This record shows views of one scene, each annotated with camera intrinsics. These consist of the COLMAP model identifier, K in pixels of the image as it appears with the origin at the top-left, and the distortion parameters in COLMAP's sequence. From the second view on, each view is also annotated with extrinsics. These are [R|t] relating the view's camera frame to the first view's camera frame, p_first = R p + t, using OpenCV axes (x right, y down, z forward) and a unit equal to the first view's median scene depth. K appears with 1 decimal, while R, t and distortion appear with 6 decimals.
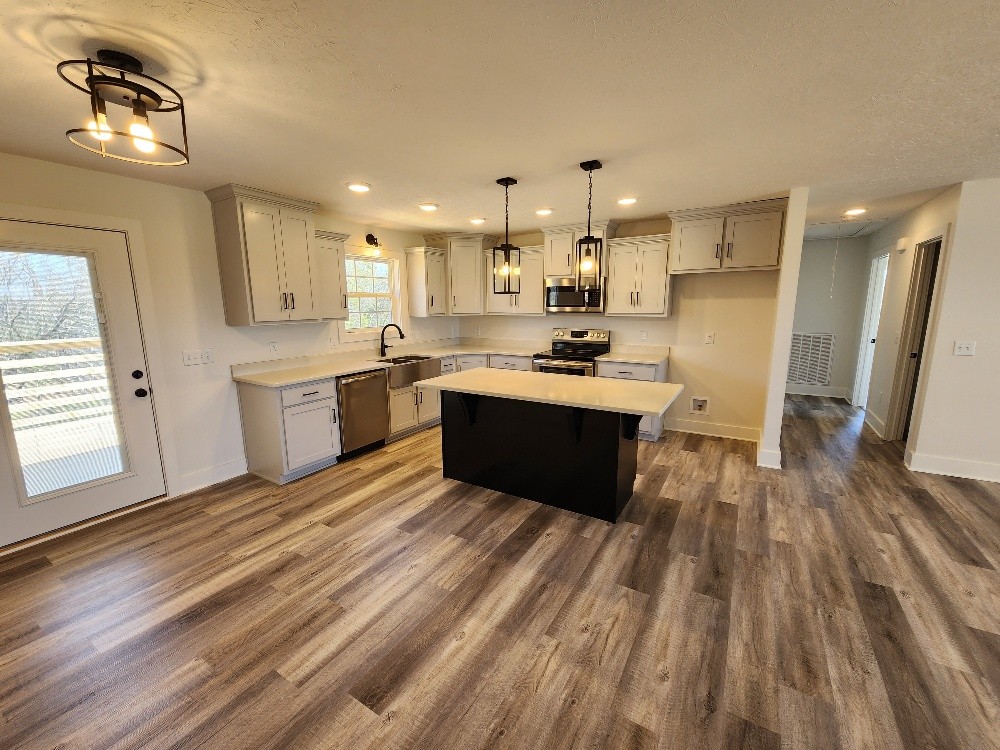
lens RADIAL K [[411.4, 0, 491.3], [0, 411.4, 375.3], [0, 0, 1]] dist [0.006792, -0.004381]
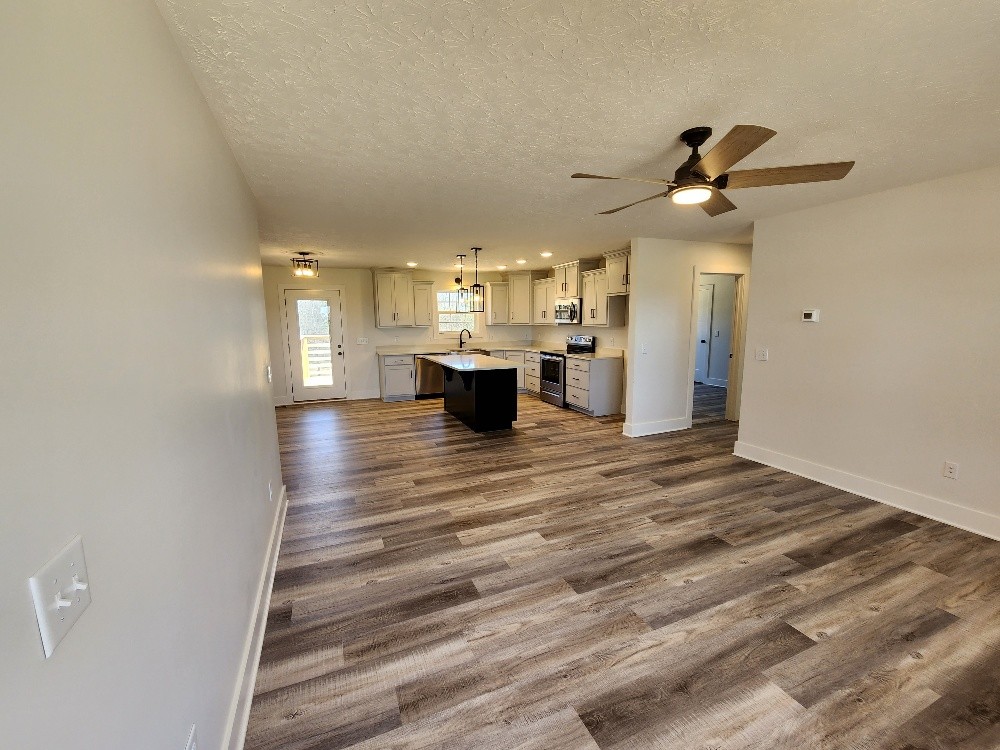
lens RADIAL K [[411.4, 0, 492.0], [0, 411.4, 379.7], [0, 0, 1]] dist [0.006792, -0.004381]
pose [[0.812667, 0.086916, -0.576210, 1.410871], [-0.095808, 0.995287, 0.015005, 0.076544], [0.574798, 0.043011, 0.817164, -0.519446]]
